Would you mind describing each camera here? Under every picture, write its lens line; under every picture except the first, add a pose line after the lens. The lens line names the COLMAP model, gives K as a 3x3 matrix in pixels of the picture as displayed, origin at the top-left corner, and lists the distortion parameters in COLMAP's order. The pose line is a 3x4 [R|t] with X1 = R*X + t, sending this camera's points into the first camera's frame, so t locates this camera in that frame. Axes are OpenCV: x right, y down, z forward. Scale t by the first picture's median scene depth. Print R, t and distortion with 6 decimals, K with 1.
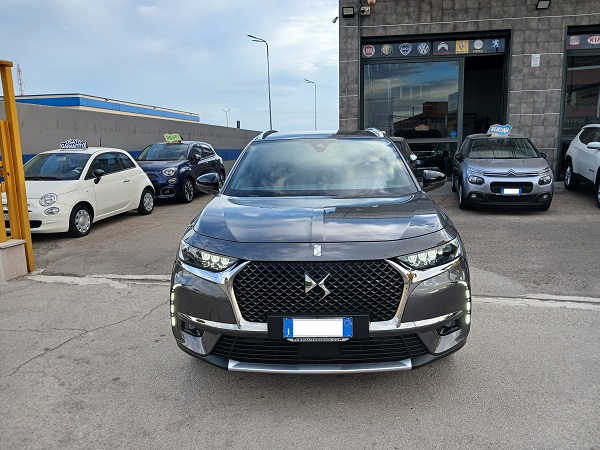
lens RADIAL K [[476.4, 0, 300.0], [0, 476.4, 225.0], [0, 0, 1]] dist [0.006607, -0.003470]
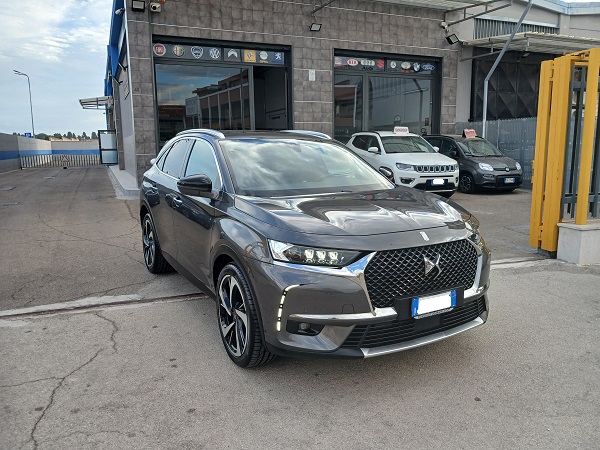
lens RADIAL K [[484.0, 0, 300.0], [0, 484.0, 225.0], [0, 0, 1]] dist [0.009344, -0.001597]
pose [[0.848570, -0.075867, 0.523616, -0.166881], [0.081408, 0.996603, 0.012470, -0.002313], [-0.522783, 0.032045, 0.851863, 0.033835]]
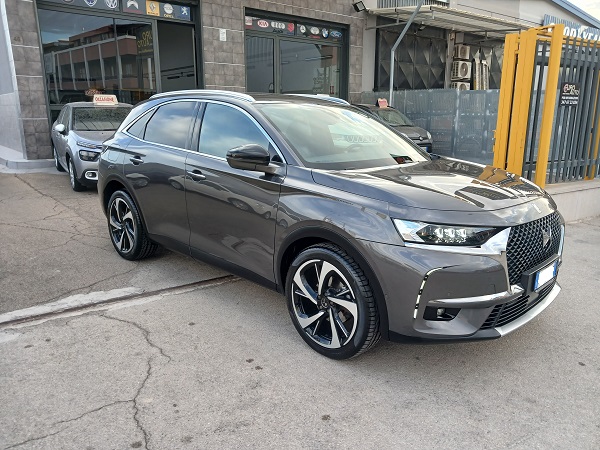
lens RADIAL K [[482.4, 0, 307.8], [0, 482.4, 234.9], [0, 0, 1]] dist [0.002704, 0.003176]
pose [[0.666509, -0.160316, 0.728056, -0.234721], [0.103147, 0.987042, 0.122917, -0.016162], [-0.738327, -0.006829, 0.674408, 0.128288]]
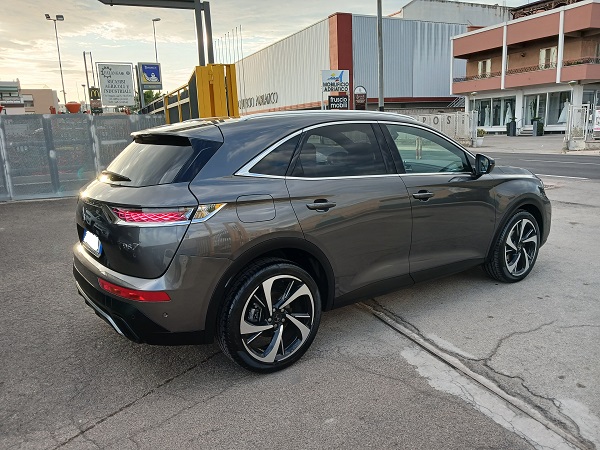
lens RADIAL K [[482.4, 0, 307.8], [0, 482.4, 234.9], [0, 0, 1]] dist [0.002704, 0.003176]
pose [[-0.640469, -0.126552, 0.757485, -0.239921], [0.170352, 0.938348, 0.300804, -0.103875], [-0.748852, 0.321695, -0.579425, 0.623368]]
